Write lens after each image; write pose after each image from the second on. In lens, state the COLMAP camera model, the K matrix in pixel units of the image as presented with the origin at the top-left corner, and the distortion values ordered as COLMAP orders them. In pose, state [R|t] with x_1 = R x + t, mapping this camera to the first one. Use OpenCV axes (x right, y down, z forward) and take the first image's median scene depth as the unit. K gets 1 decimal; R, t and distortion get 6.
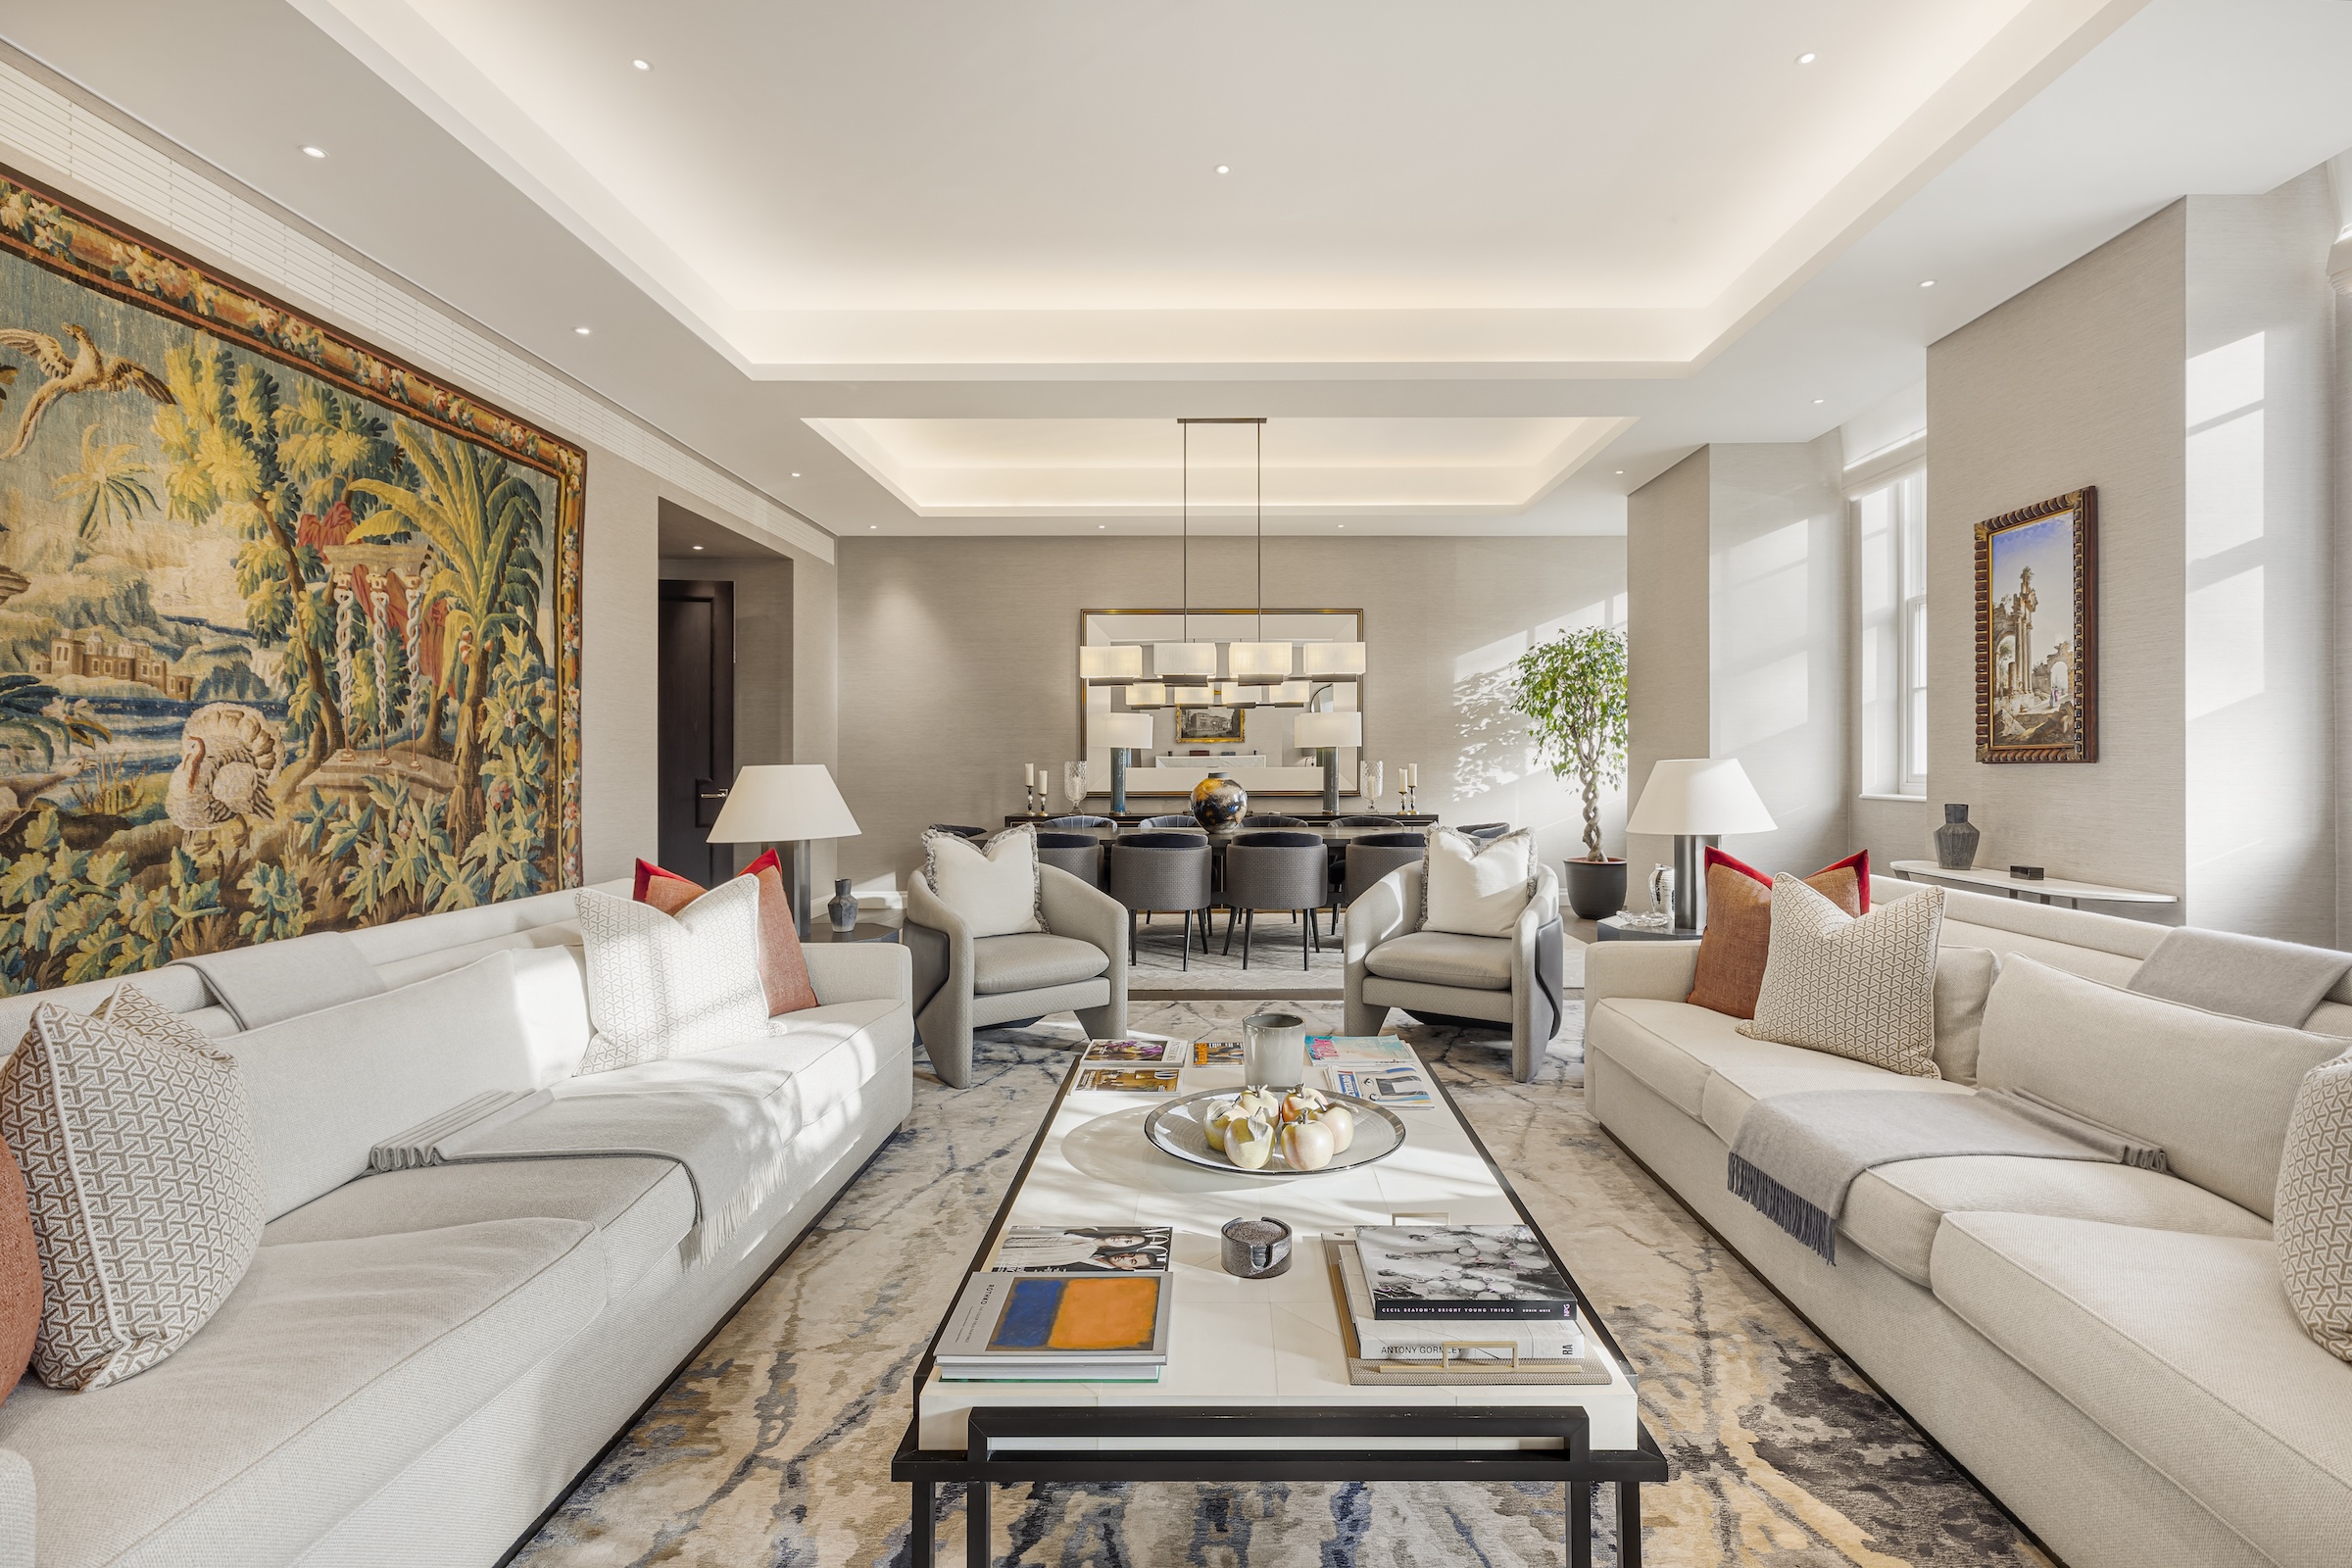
lens RADIAL K [[1142.5, 0, 1195.4], [0, 1142.5, 761.9], [0, 0, 1]] dist [0.002550, 0.000510]
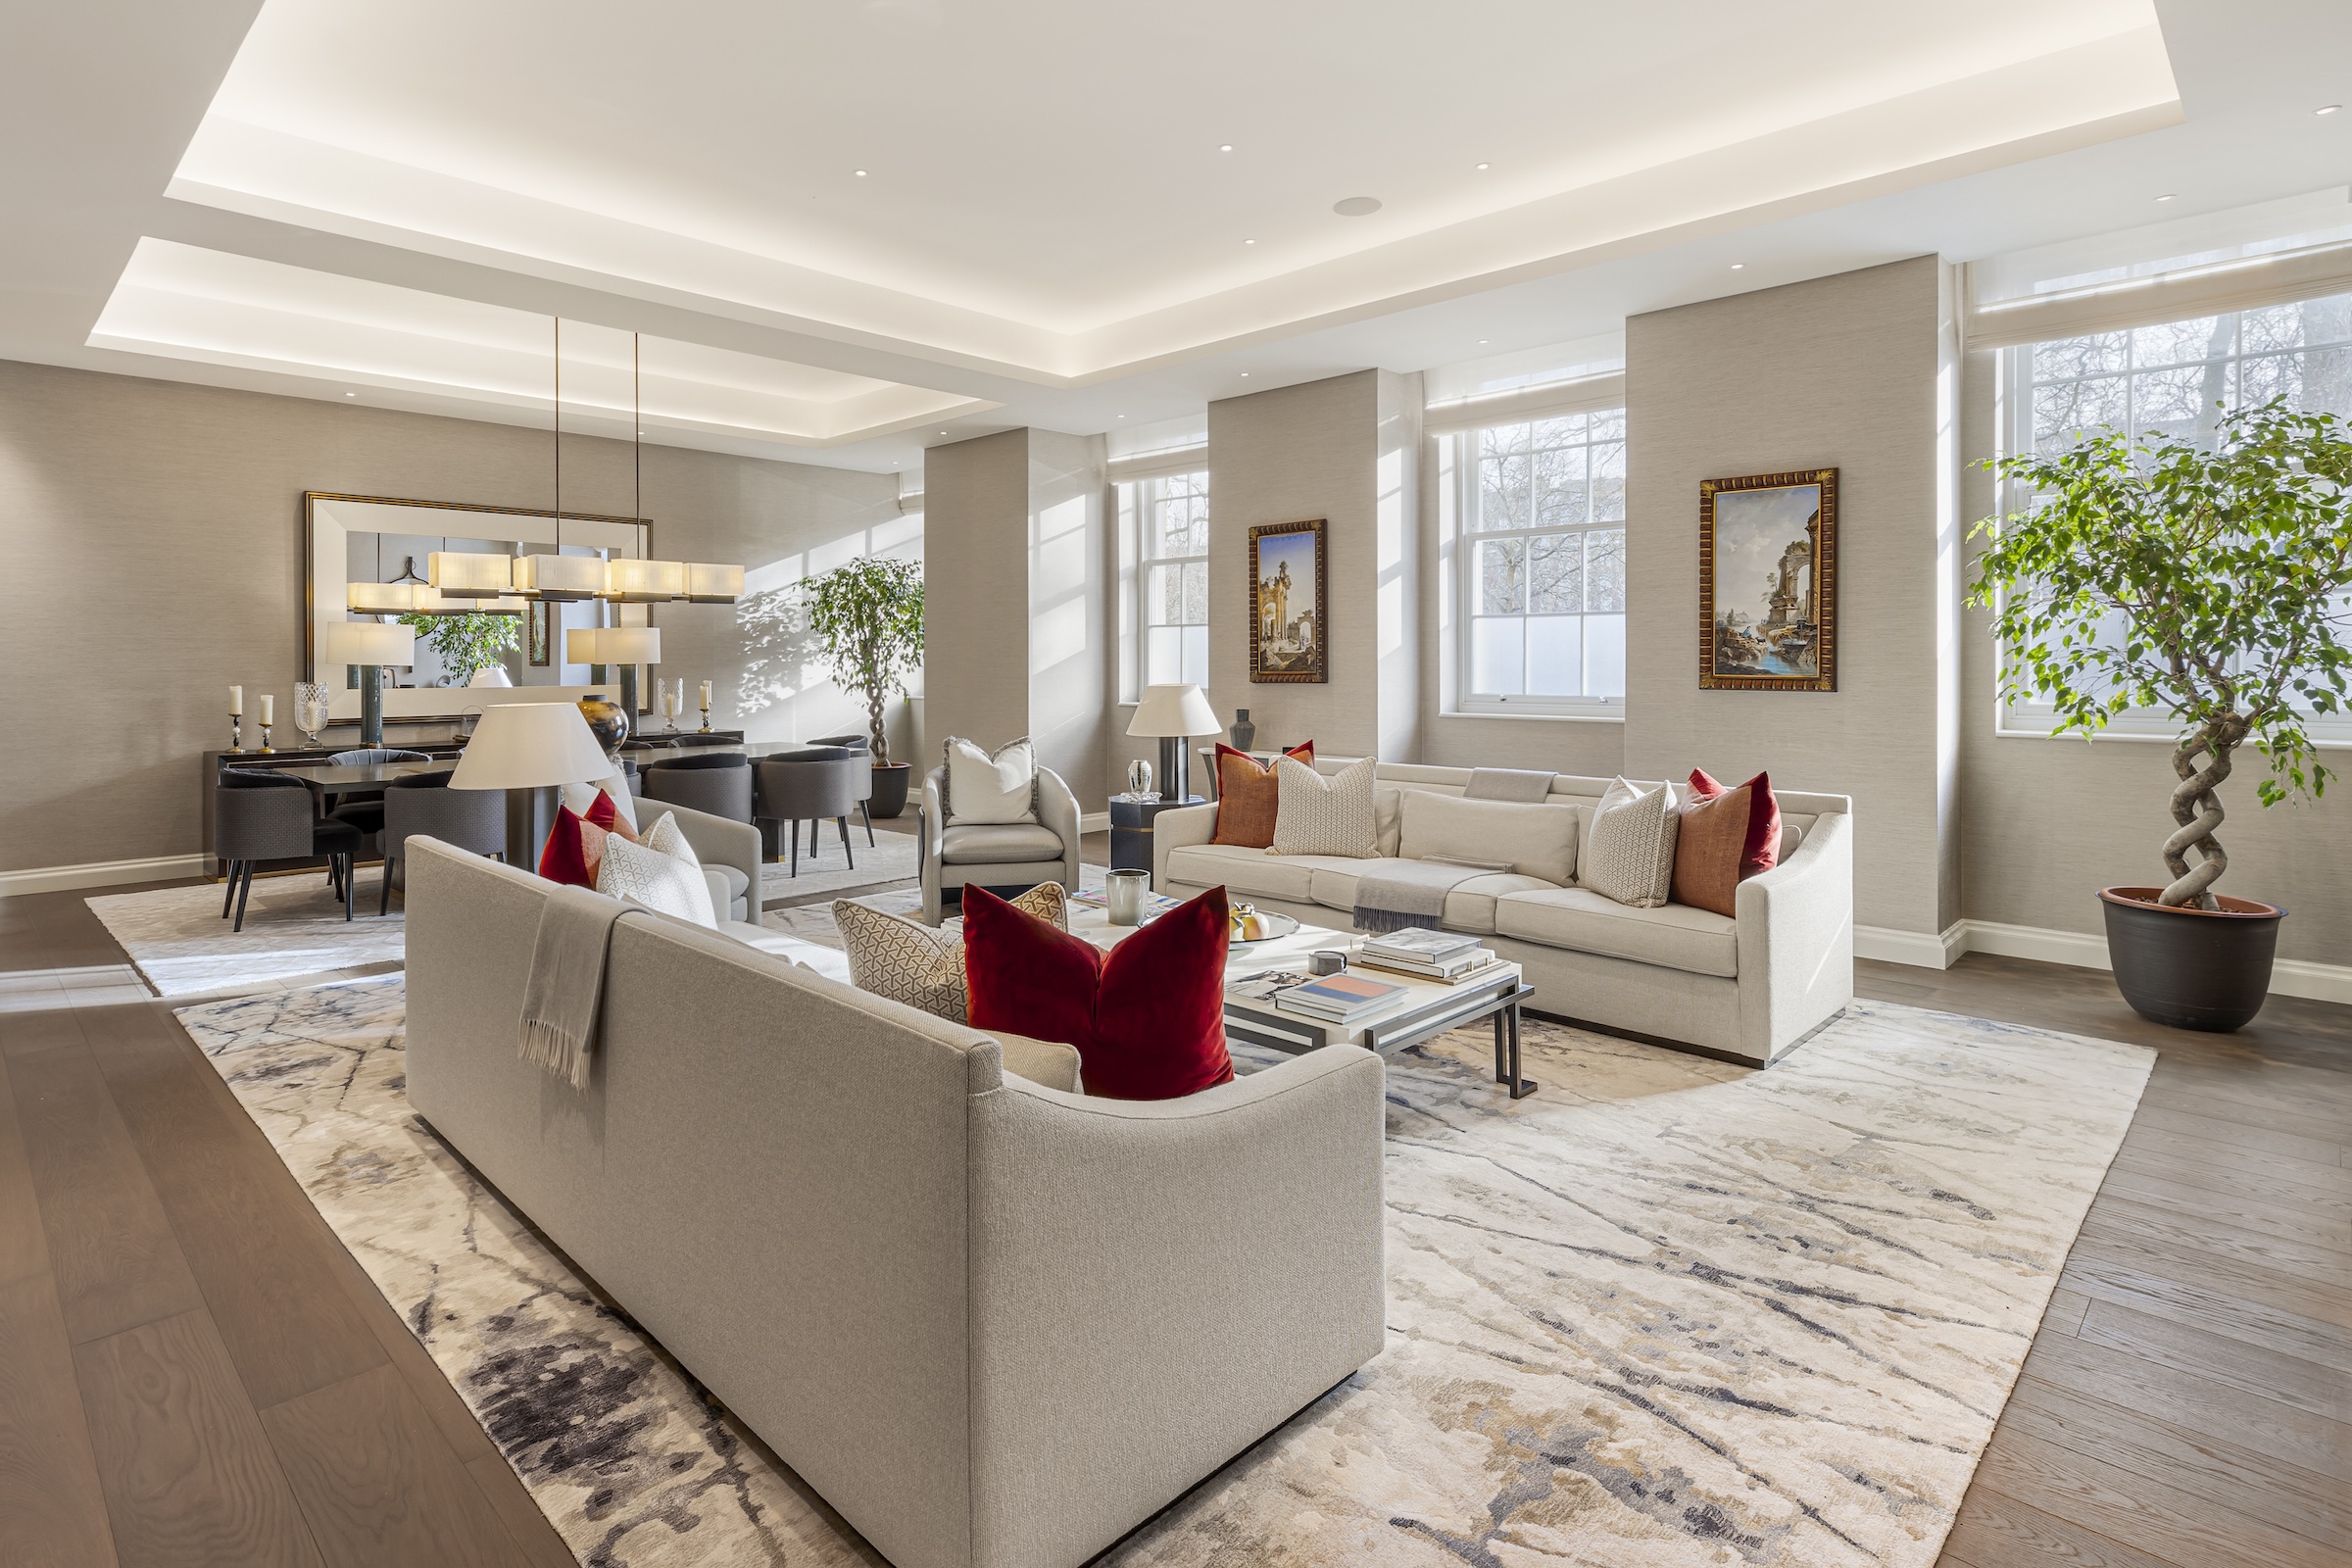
lens RADIAL K [[1257.5, 0, 1160.6], [0, 1257.5, 676.9], [0, 0, 1]] dist [0.013068, -0.000910]
pose [[0.678991, -0.008556, 0.734097, -0.447948], [0.000407, 0.999936, 0.011279, -0.017872], [-0.734146, -0.007360, 0.678951, -0.049954]]
